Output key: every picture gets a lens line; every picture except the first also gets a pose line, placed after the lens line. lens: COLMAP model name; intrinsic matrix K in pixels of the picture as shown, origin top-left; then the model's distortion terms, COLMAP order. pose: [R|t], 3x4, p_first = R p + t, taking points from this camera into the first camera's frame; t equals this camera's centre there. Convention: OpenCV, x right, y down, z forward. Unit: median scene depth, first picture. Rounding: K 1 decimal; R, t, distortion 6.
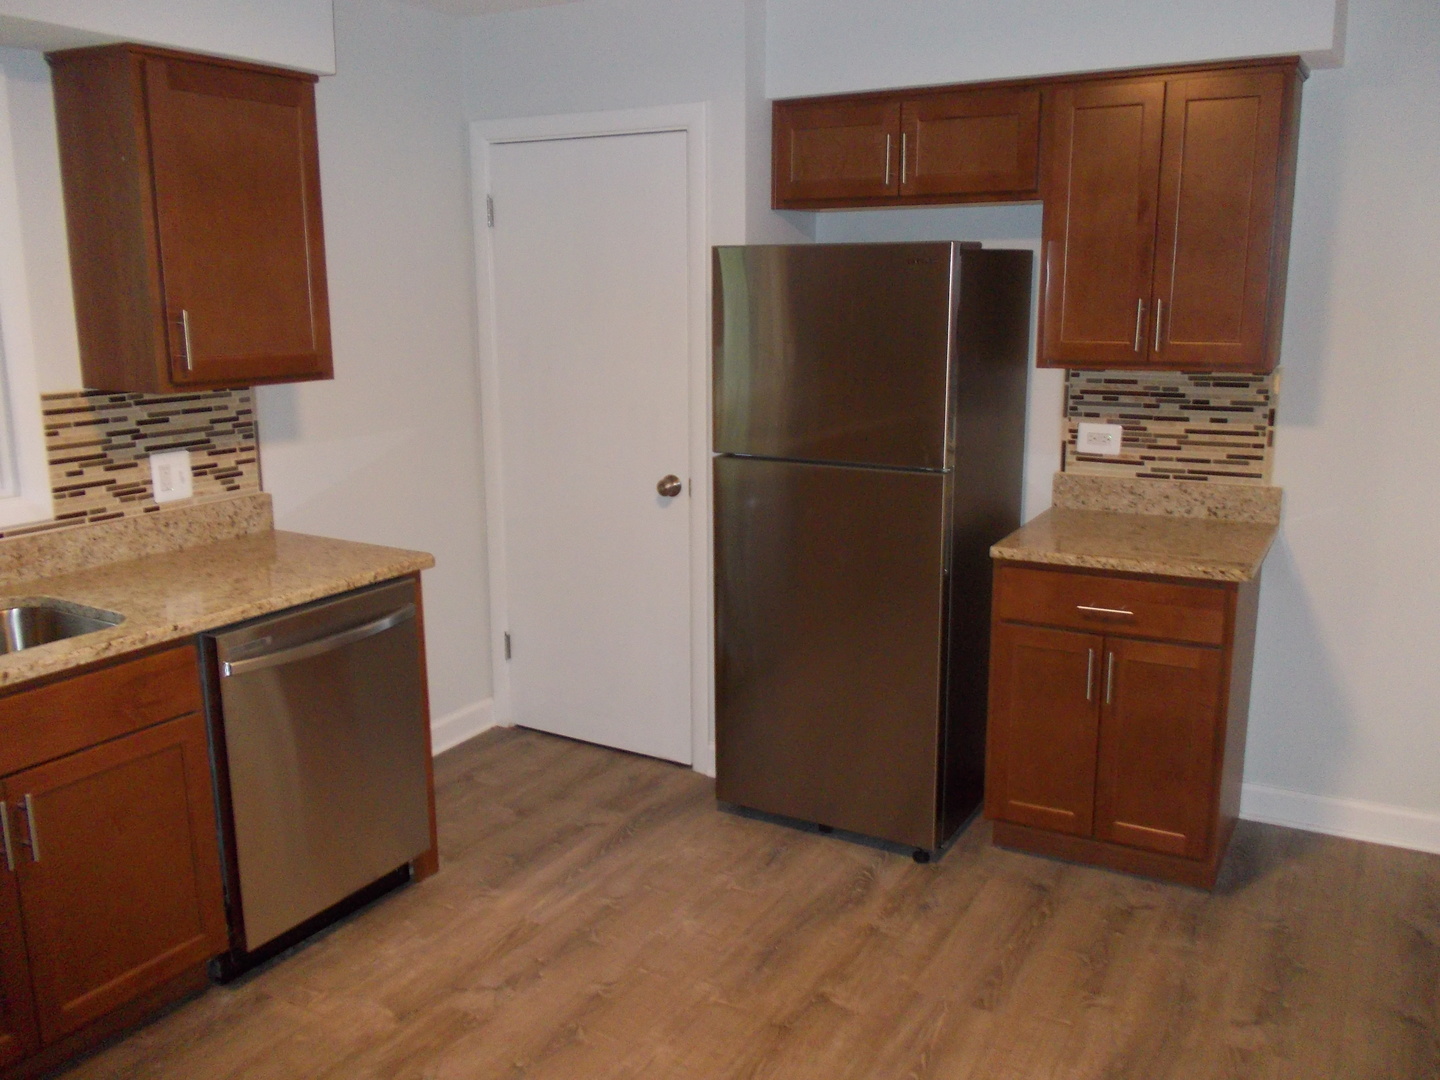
lens RADIAL K [[1197.5, 0, 705.6], [0, 1197.5, 563.7], [0, 0, 1]] dist [-0.017000, -0.028960]
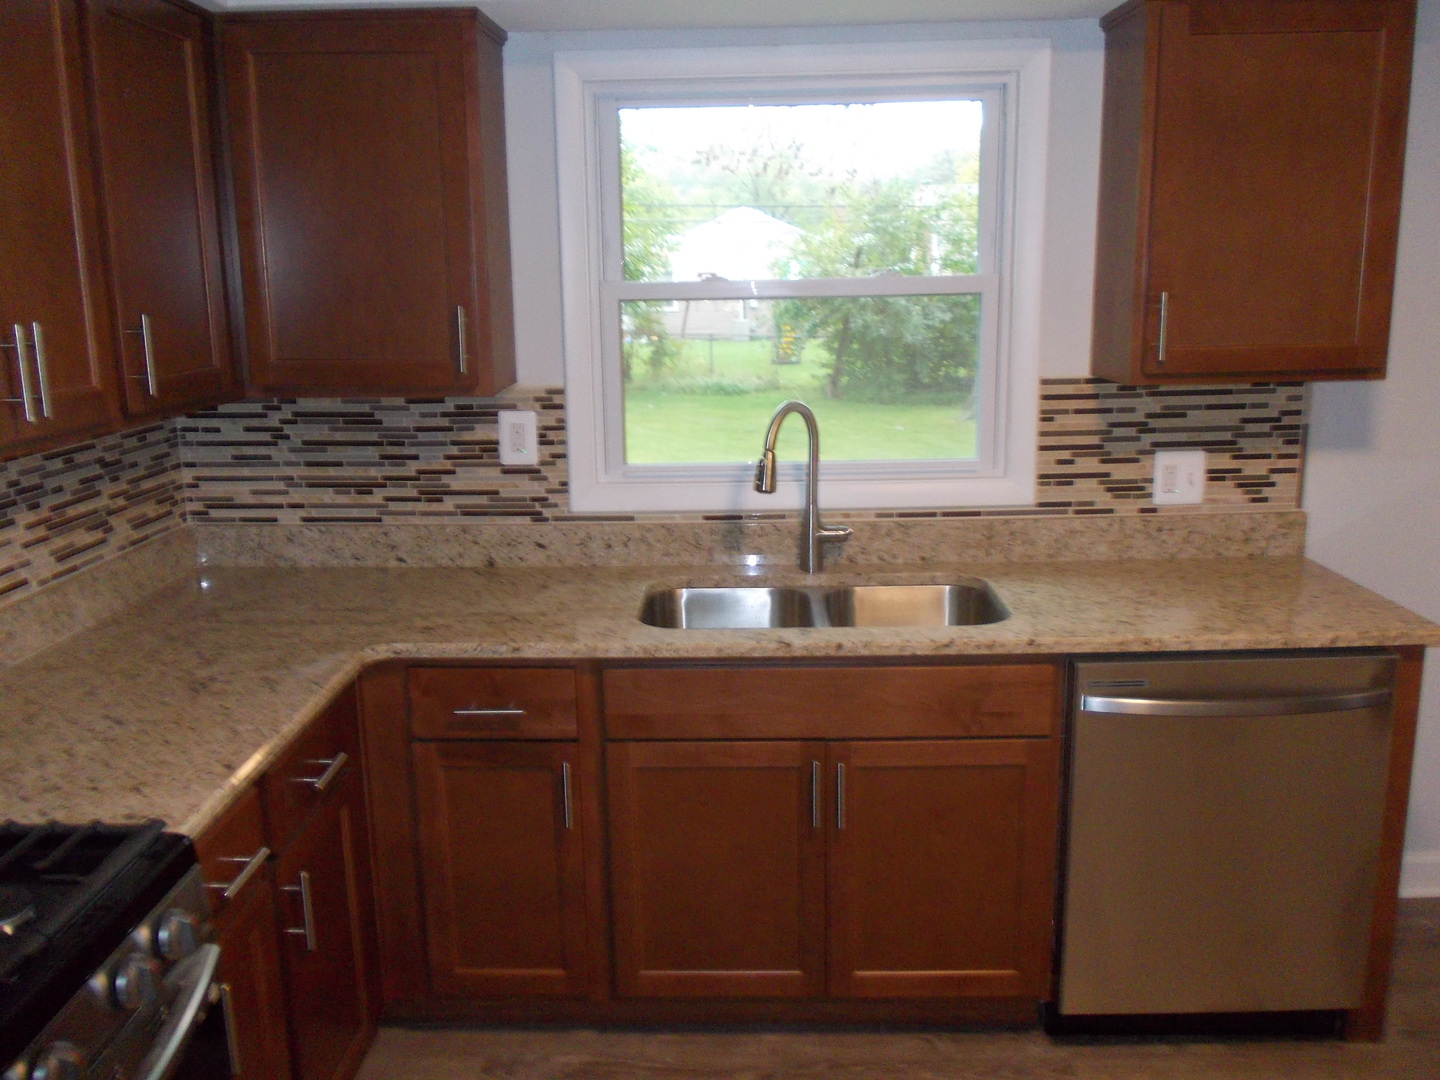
lens RADIAL K [[1197.5, 0, 705.8], [0, 1197.5, 557.5], [0, 0, 1]] dist [-0.017000, -0.028960]
pose [[0.467305, 0.180809, -0.865410, 0.180249], [-0.167455, 0.979247, 0.114171, -0.059362], [0.868093, 0.091565, 0.487884, 0.268418]]
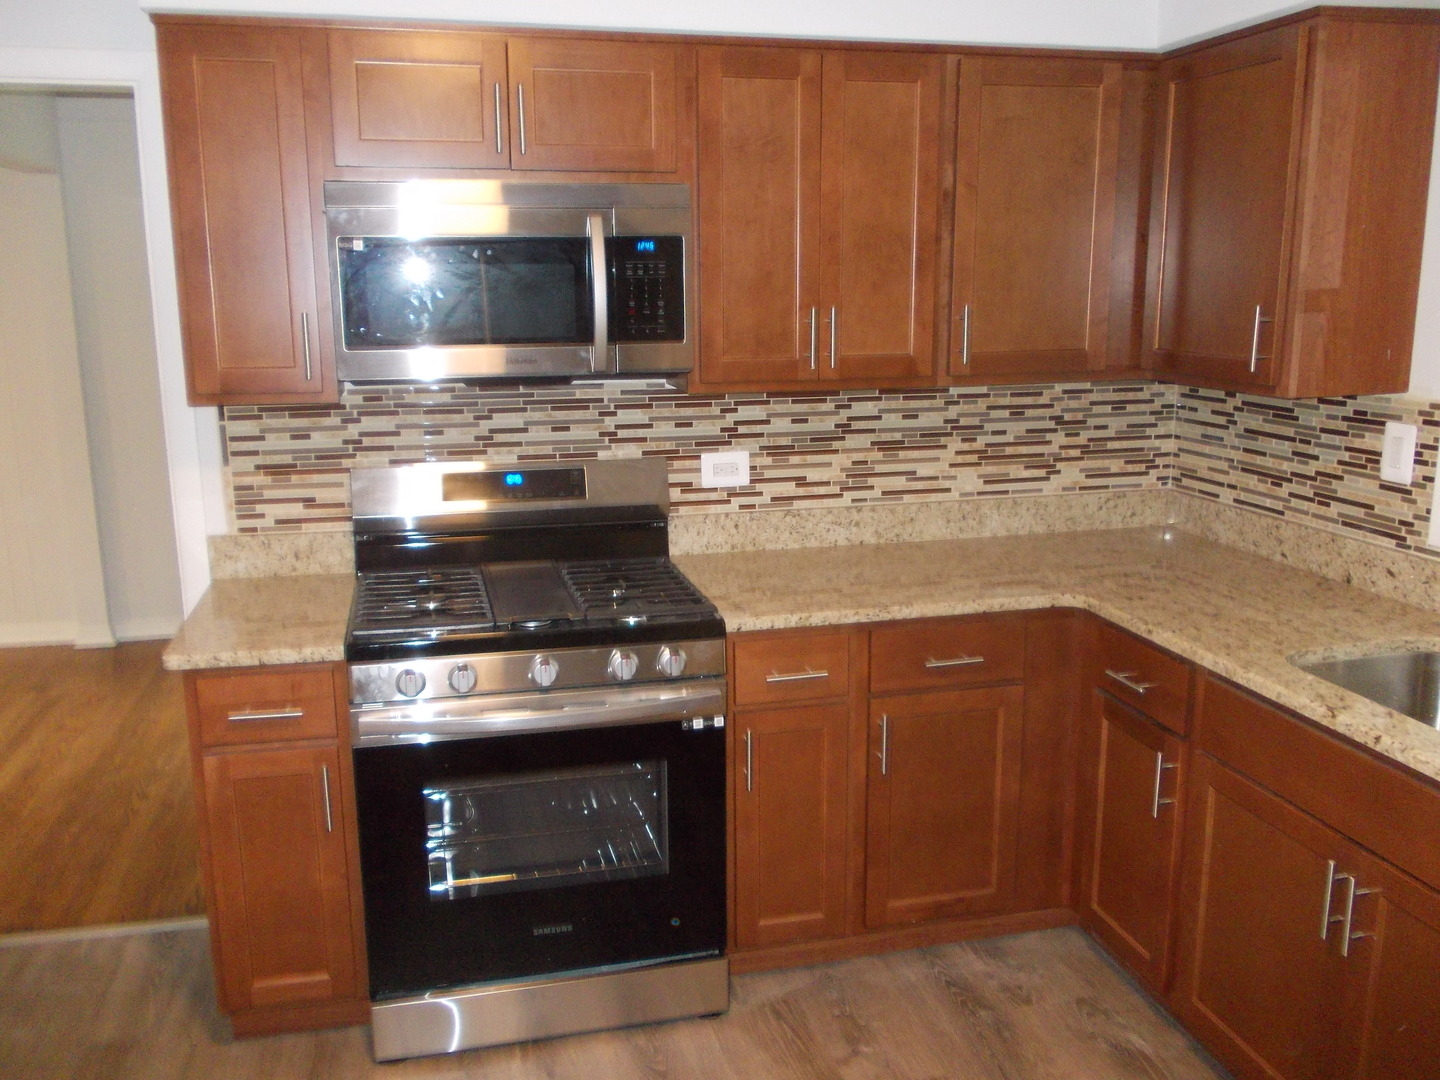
lens RADIAL K [[1197.5, 0, 705.2], [0, 1197.5, 553.9], [0, 0, 1]] dist [-0.017000, -0.028960]
pose [[-0.735735, 0.146264, -0.661288, 0.219735], [-0.135471, 0.924887, 0.355290, -0.187841], [0.663583, 0.350985, -0.660657, 0.850777]]
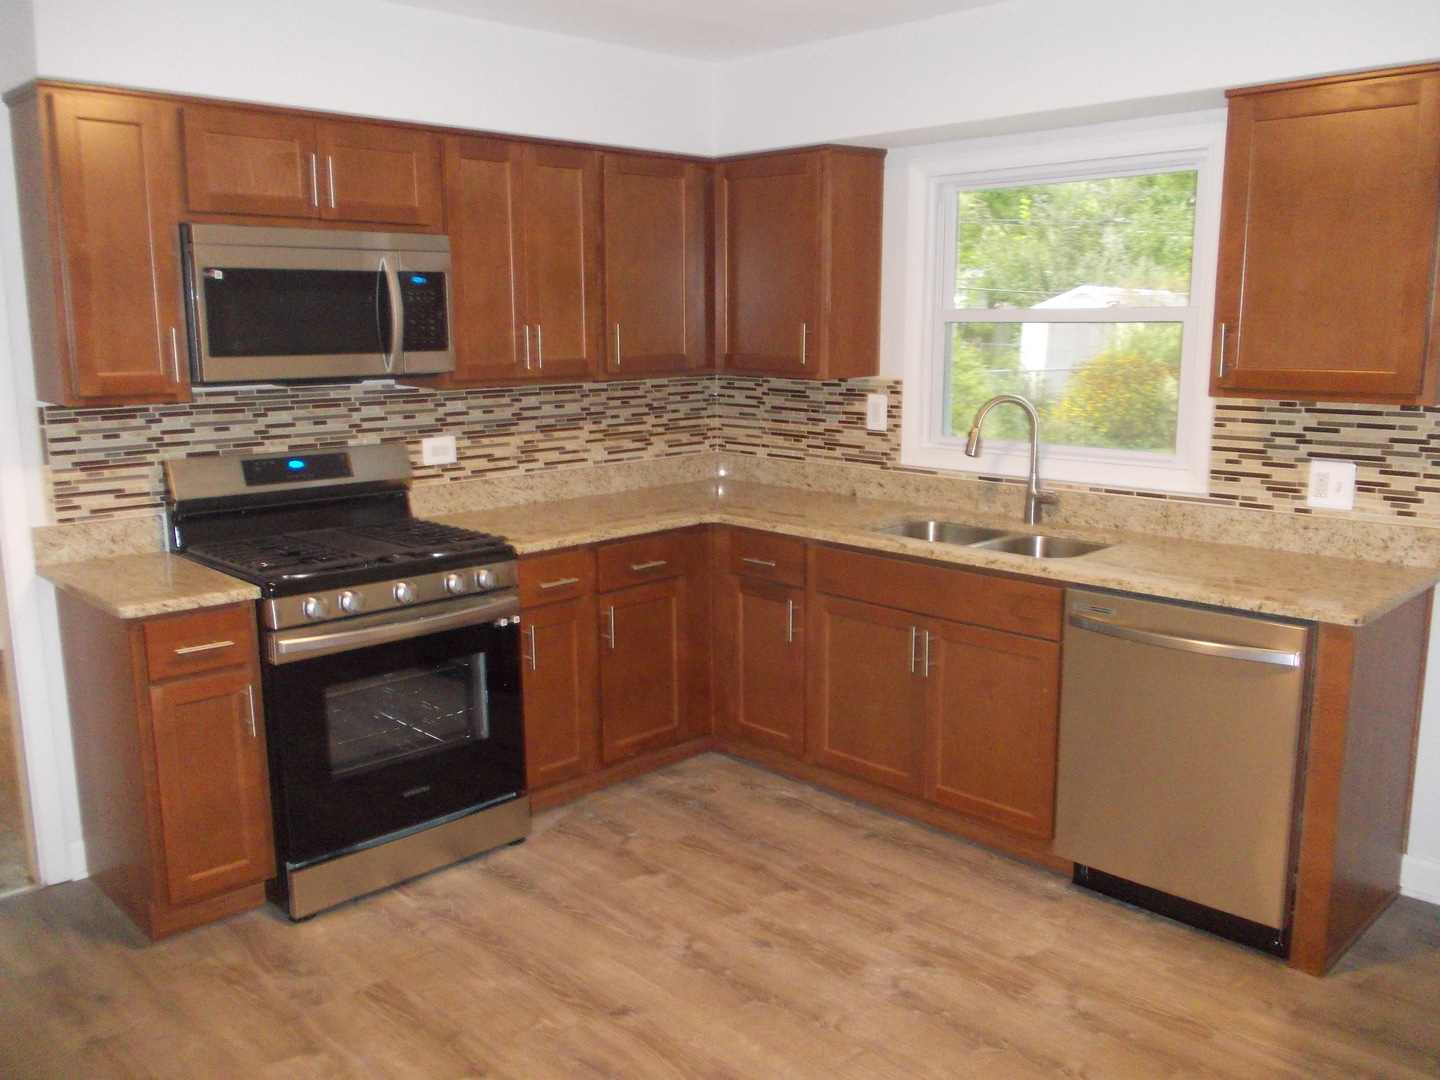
lens RADIAL K [[1197.5, 0, 718.3], [0, 1197.5, 555.4], [0, 0, 1]] dist [-0.017000, -0.028960]
pose [[-0.275333, 0.184048, -0.943567, 0.704616], [-0.198567, 0.949450, 0.243137, -0.166389], [0.940618, 0.254305, -0.224869, 0.778311]]
